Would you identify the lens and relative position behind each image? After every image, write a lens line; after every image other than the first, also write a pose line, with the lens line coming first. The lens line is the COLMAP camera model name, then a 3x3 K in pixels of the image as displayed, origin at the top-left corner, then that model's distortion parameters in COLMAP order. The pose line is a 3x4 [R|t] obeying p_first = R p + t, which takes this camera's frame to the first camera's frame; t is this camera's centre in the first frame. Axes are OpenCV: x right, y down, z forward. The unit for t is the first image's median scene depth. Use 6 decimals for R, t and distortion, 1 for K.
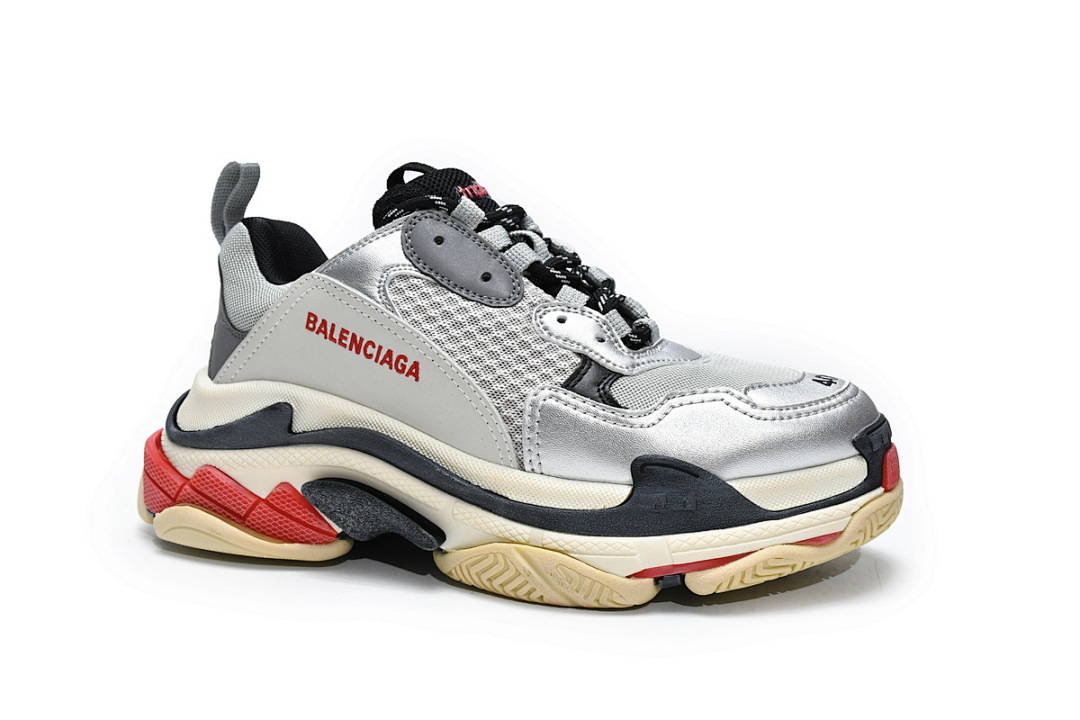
lens RADIAL K [[1110.3, 0, 537.6], [0, 1110.3, 352.0], [0, 0, 1]] dist [0.044207, 0.000000]
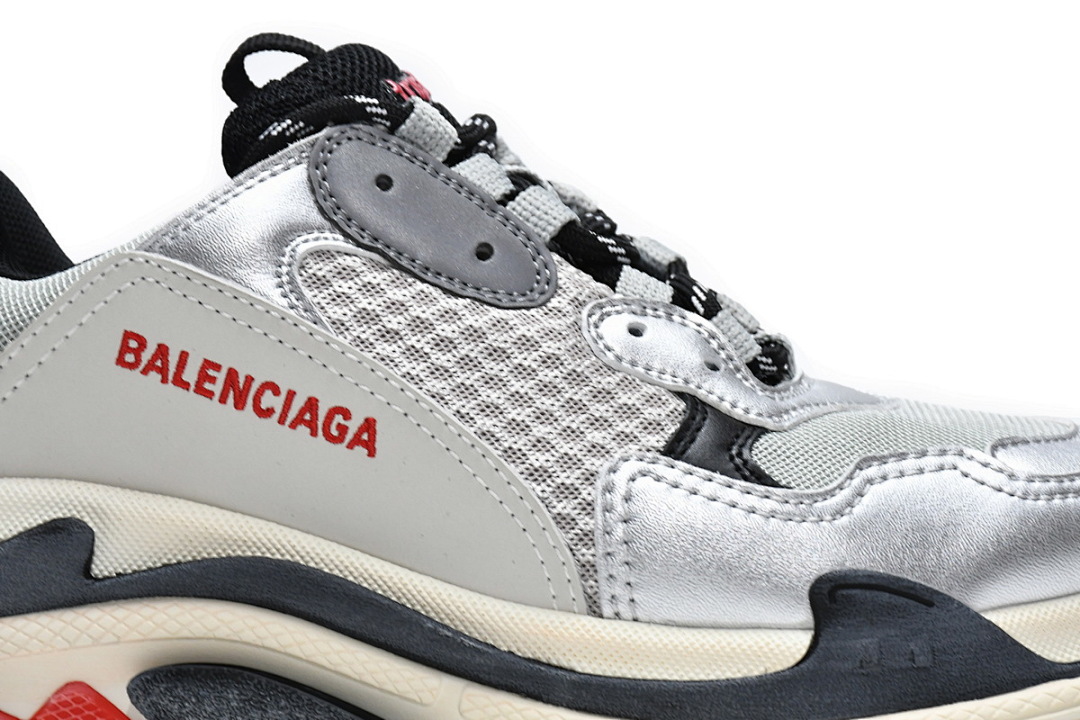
lens RADIAL K [[3363.0, 0, 536.4], [0, 3363.0, 358.0], [0, 0, 1]] dist [-0.044337, 0.000000]
pose [[0.973587, -0.024747, 0.226969, -0.379713], [0.040854, 0.996947, -0.066545, 0.086003], [-0.224629, 0.074060, 0.971626, -0.510190]]
